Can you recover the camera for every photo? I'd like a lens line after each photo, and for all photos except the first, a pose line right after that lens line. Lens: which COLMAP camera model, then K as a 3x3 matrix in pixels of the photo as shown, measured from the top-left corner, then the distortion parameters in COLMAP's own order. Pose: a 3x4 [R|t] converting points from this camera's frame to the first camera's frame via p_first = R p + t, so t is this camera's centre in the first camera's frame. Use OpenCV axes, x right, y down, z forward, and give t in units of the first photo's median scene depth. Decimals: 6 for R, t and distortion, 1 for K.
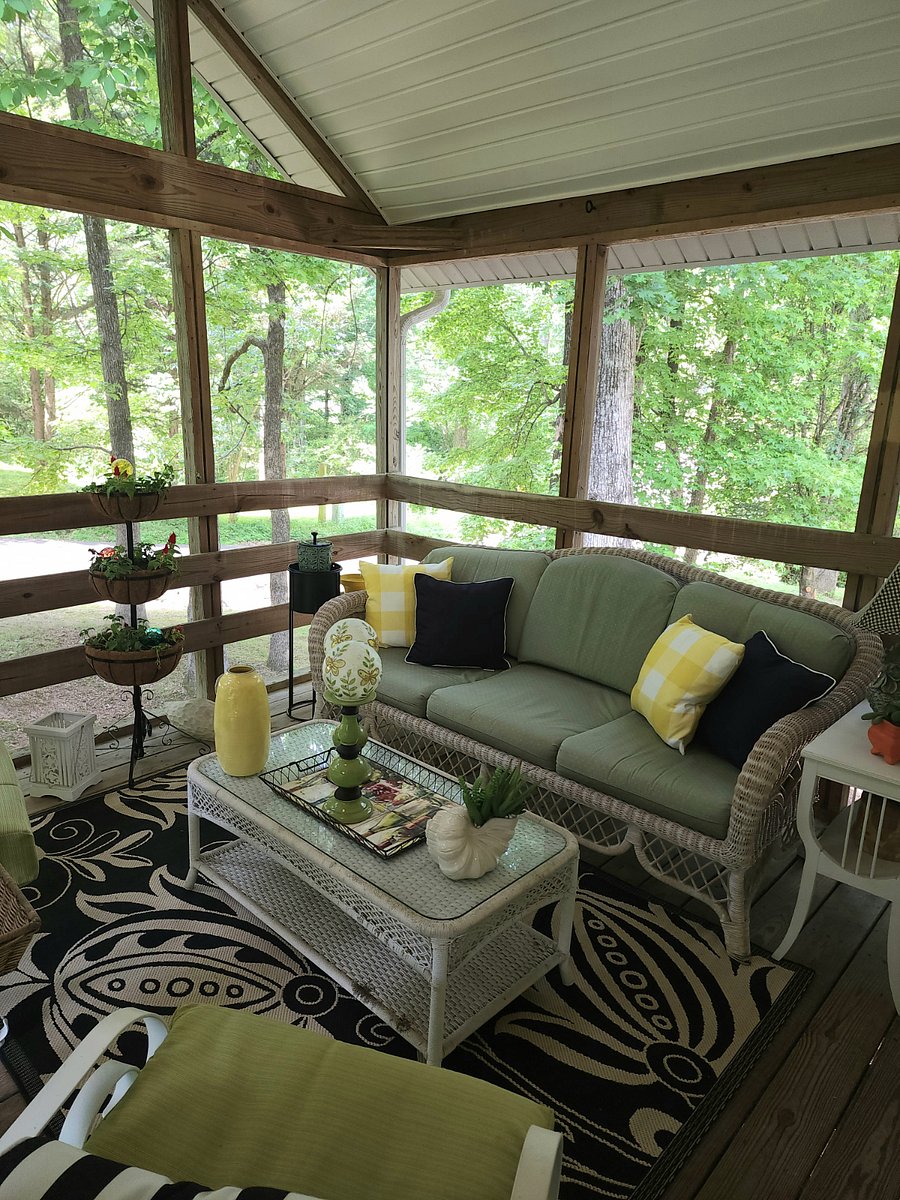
lens RADIAL K [[806.1, 0, 450.0], [0, 806.1, 600.0], [0, 0, 1]] dist [-0.005255, -0.003112]
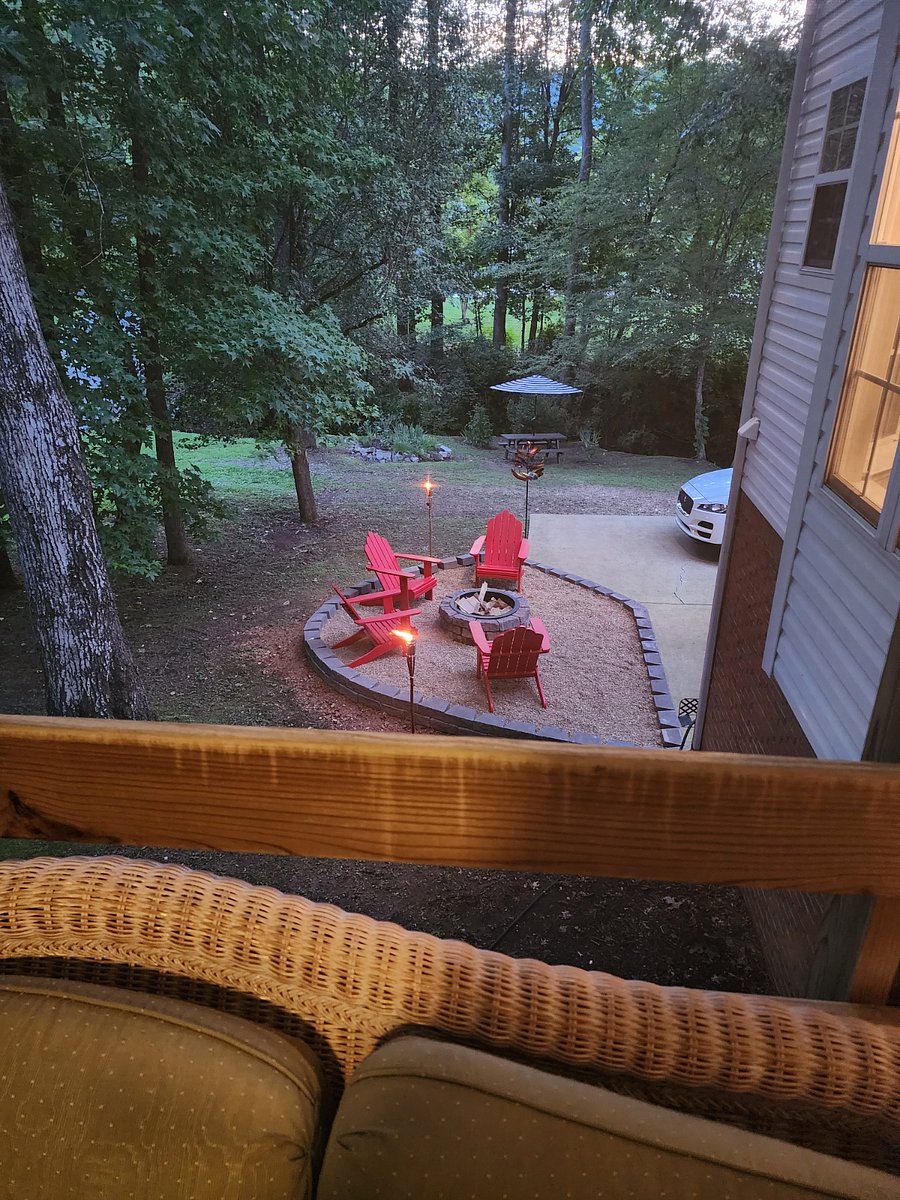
lens RADIAL K [[806.1, 0, 450.0], [0, 806.1, 600.0], [0, 0, 1]] dist [-0.005255, -0.003112]
pose [[0.791028, -0.271231, 0.548369, 0.248231], [0.164652, 0.957663, 0.236161, -0.226577], [-0.589206, -0.096520, 0.802197, 0.884025]]
